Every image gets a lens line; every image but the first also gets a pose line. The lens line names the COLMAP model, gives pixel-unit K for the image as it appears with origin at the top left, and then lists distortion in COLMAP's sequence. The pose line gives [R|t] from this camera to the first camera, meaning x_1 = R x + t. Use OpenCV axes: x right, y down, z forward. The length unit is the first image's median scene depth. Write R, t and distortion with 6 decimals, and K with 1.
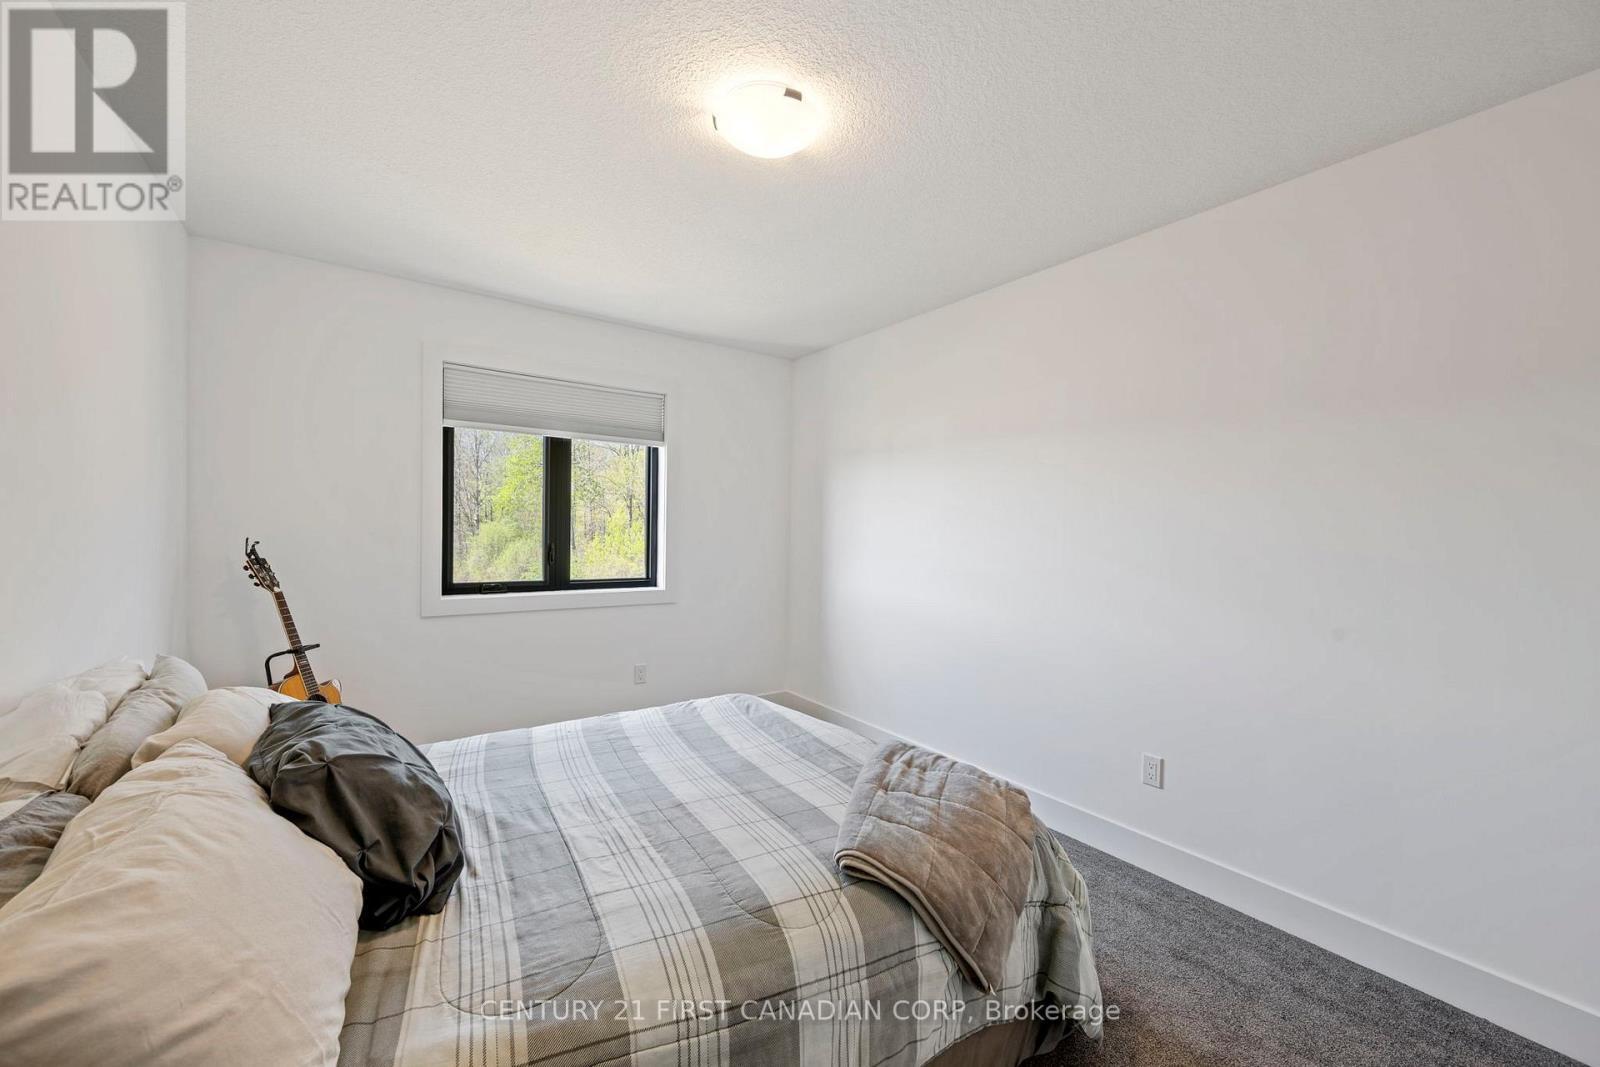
lens RADIAL K [[628.2, 0, 803.0], [0, 628.2, 539.2], [0, 0, 1]] dist [-0.006701, -0.000241]
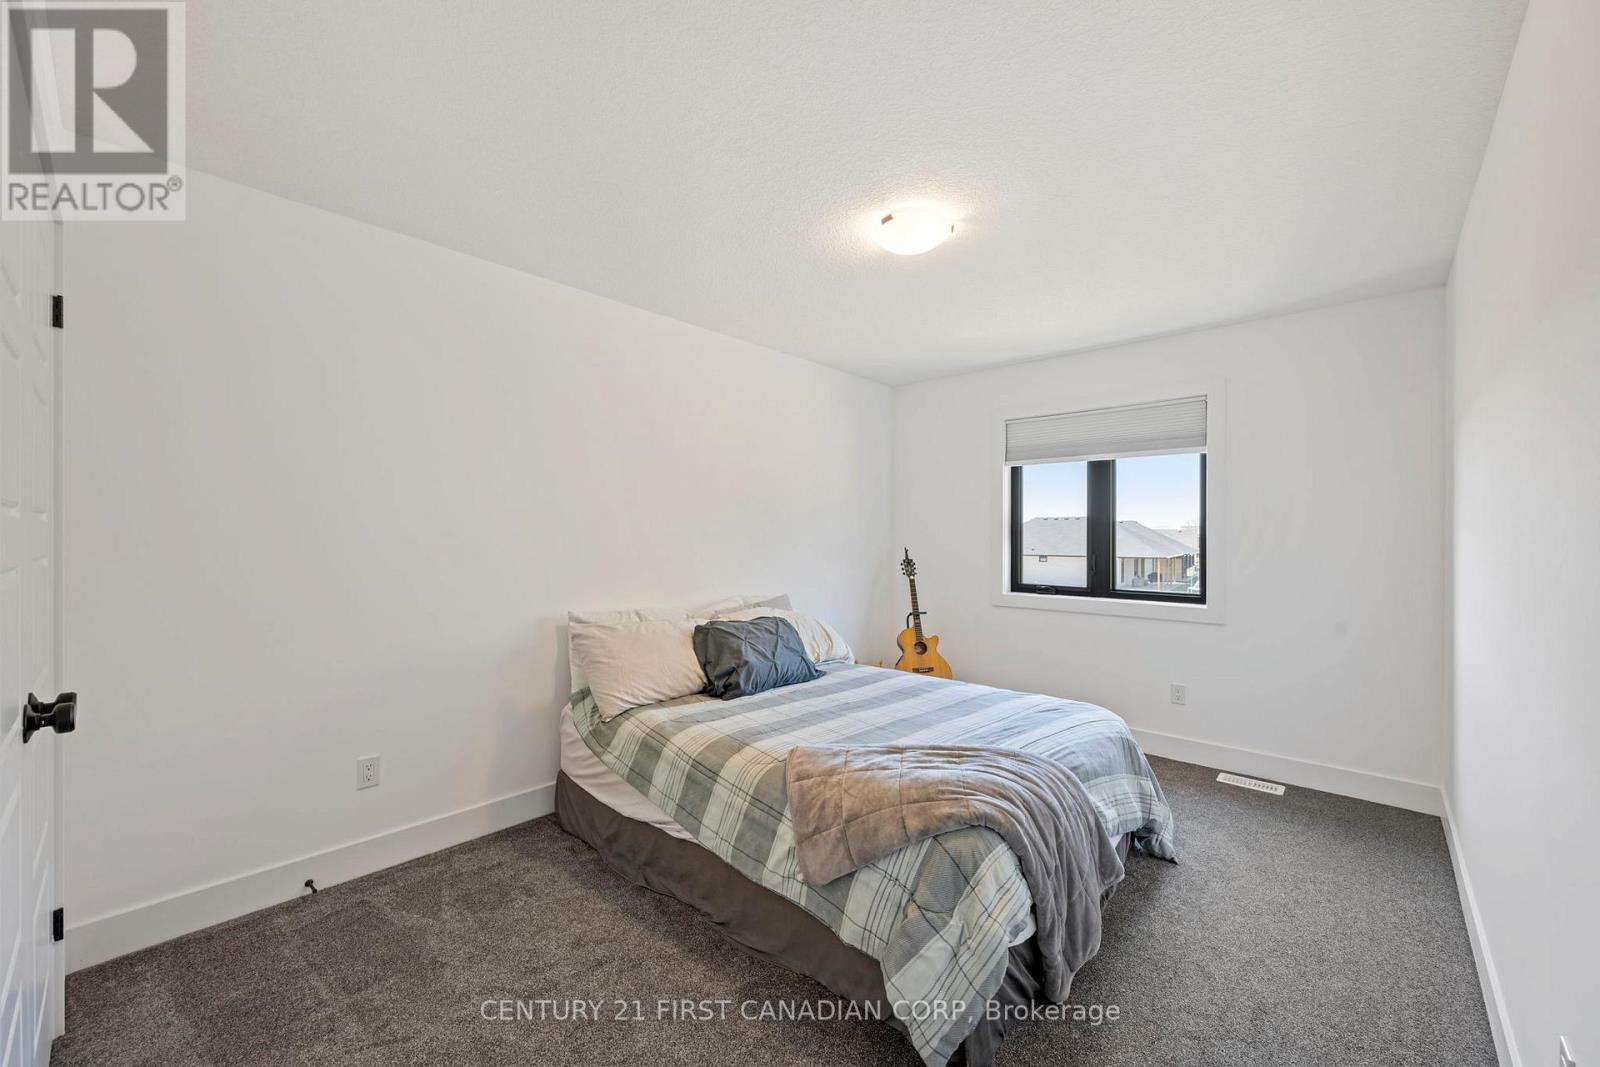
lens RADIAL K [[628.2, 0, 807.5], [0, 628.2, 536.4], [0, 0, 1]] dist [-0.006701, -0.000241]
pose [[0.208709, -0.016407, -0.977840, 0.650700], [-0.018470, 0.999615, -0.020715, 0.006958], [0.977803, 0.022384, 0.208326, 0.285865]]
